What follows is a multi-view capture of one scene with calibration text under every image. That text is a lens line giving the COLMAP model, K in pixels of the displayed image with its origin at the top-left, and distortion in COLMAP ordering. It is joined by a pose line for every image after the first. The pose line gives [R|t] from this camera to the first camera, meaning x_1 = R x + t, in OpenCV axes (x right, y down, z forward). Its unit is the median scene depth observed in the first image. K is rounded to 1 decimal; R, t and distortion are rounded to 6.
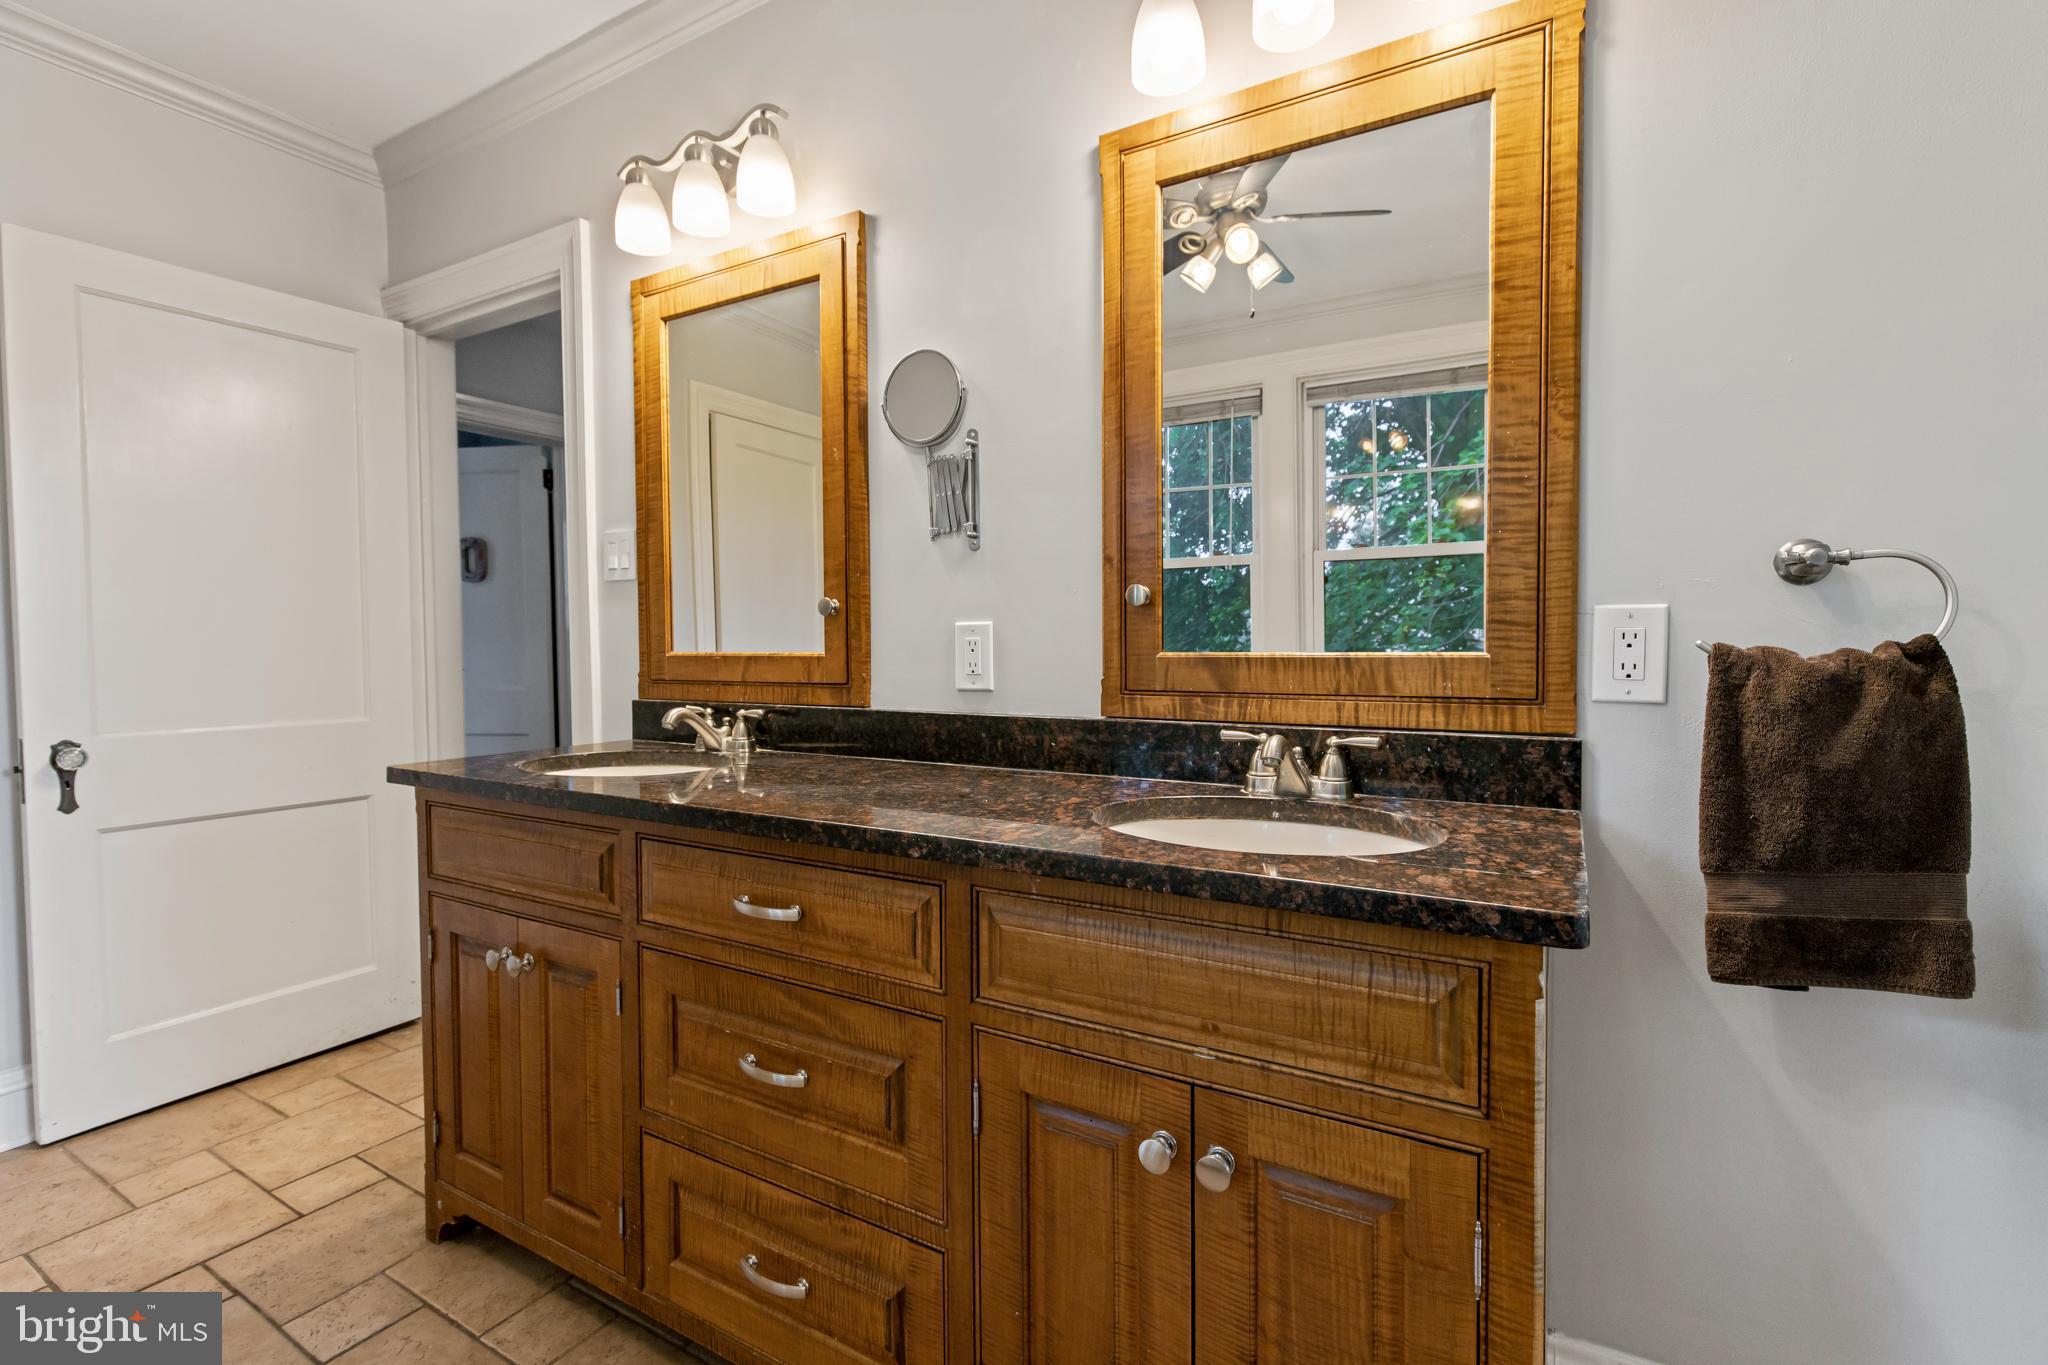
lens RADIAL K [[936.1, 0, 1102.7], [0, 936.1, 658.8], [0, 0, 1]] dist [0.005150, -0.001912]
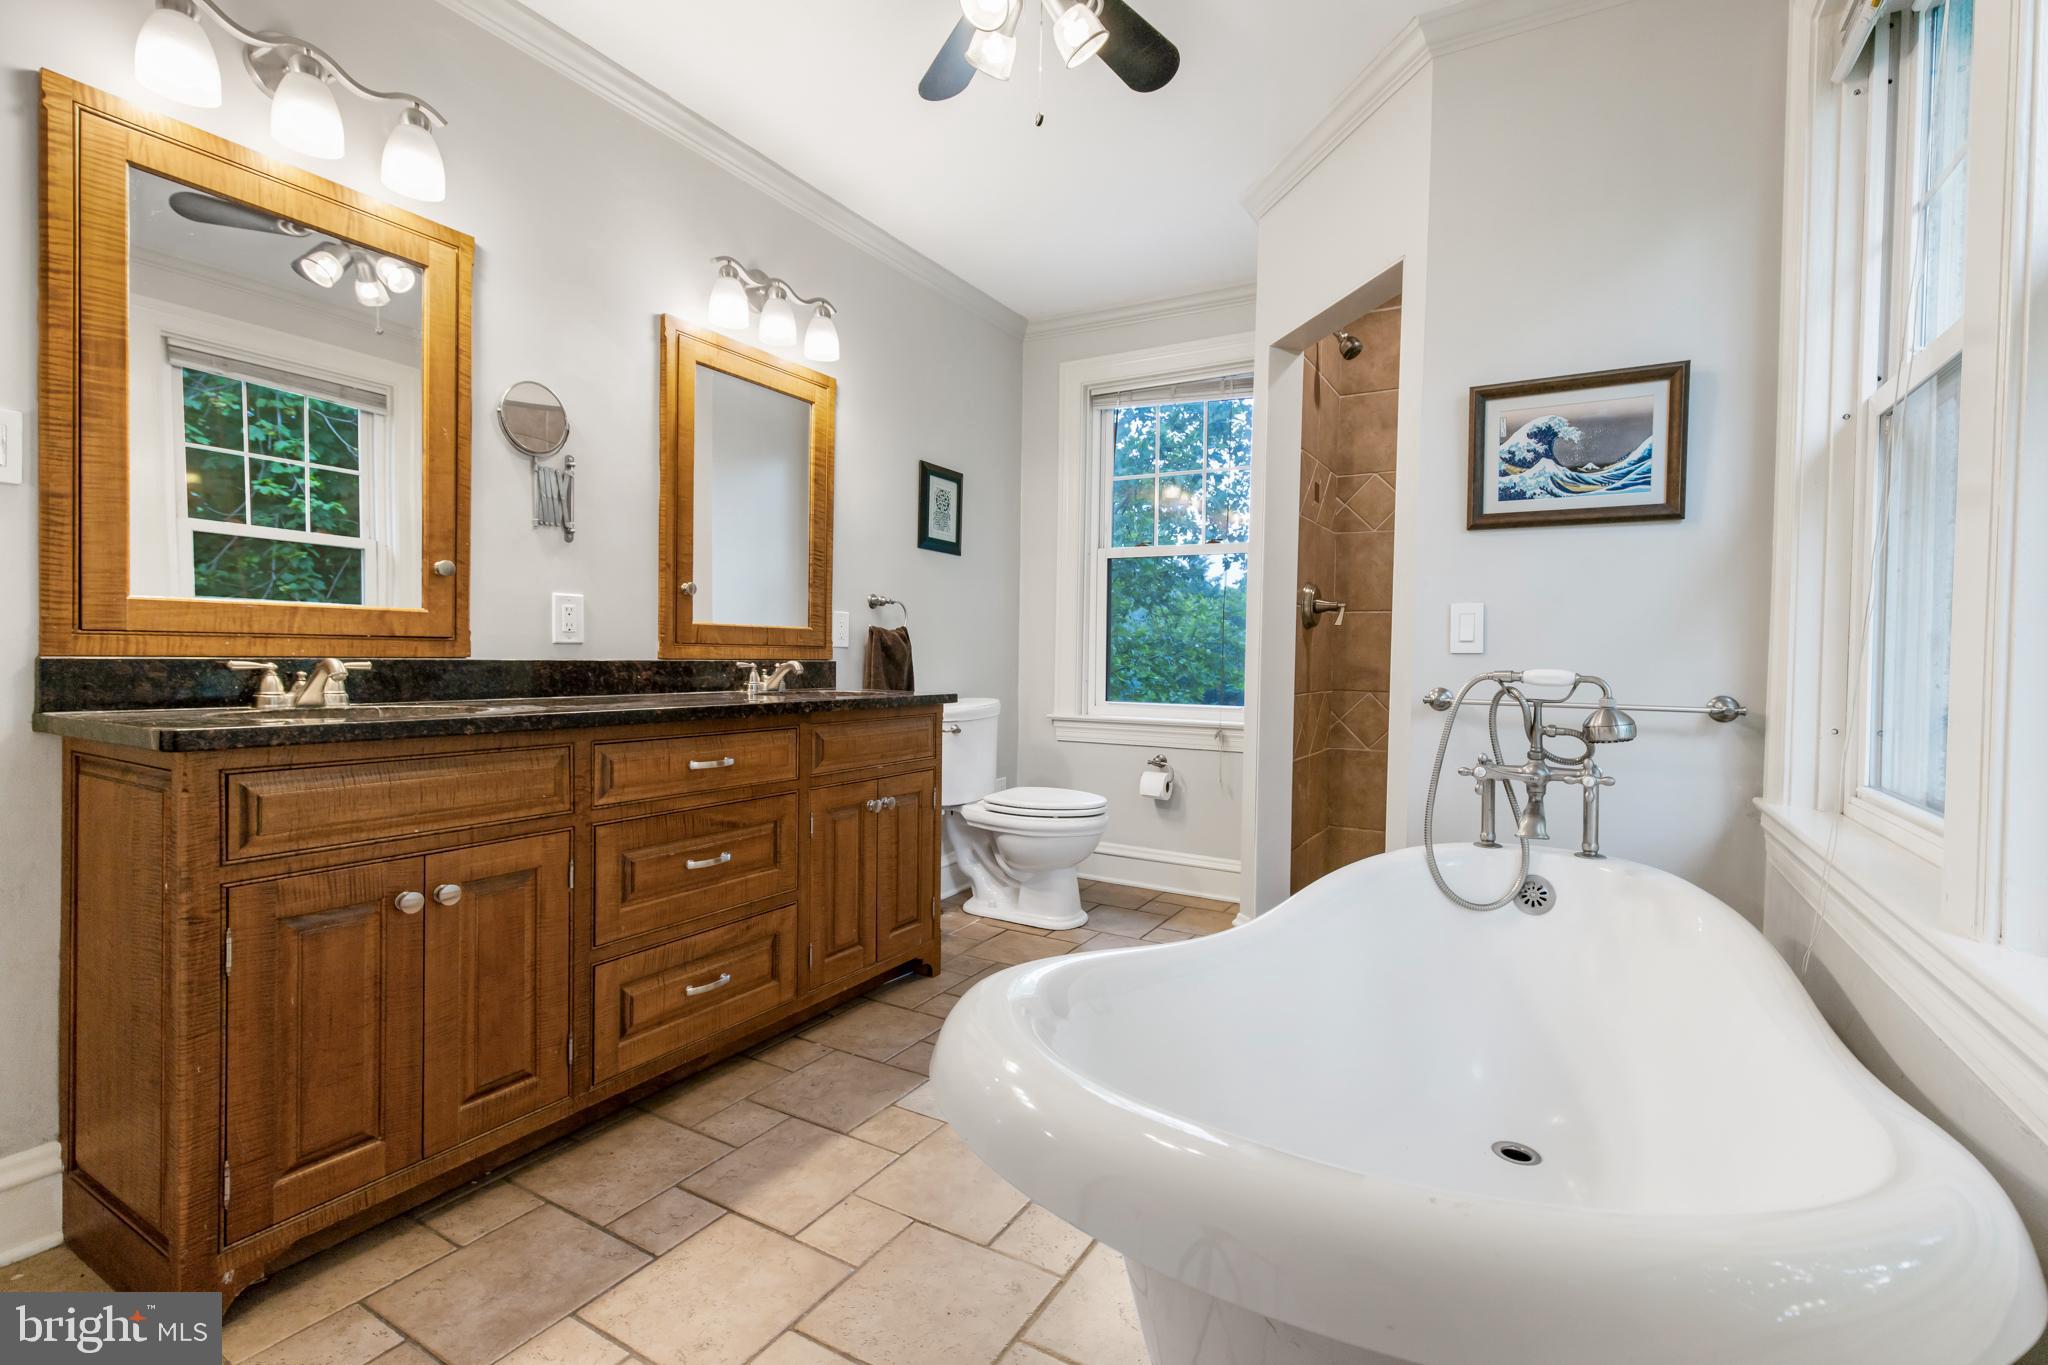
lens RADIAL K [[936.1, 0, 1028.2], [0, 936.1, 674.3], [0, 0, 1]] dist [0.005150, -0.001912]
pose [[-0.008544, -0.013347, 0.999874, -1.568202], [0.002916, 0.999906, 0.013372, 0.064454], [-0.999959, 0.003030, -0.008505, 0.340373]]
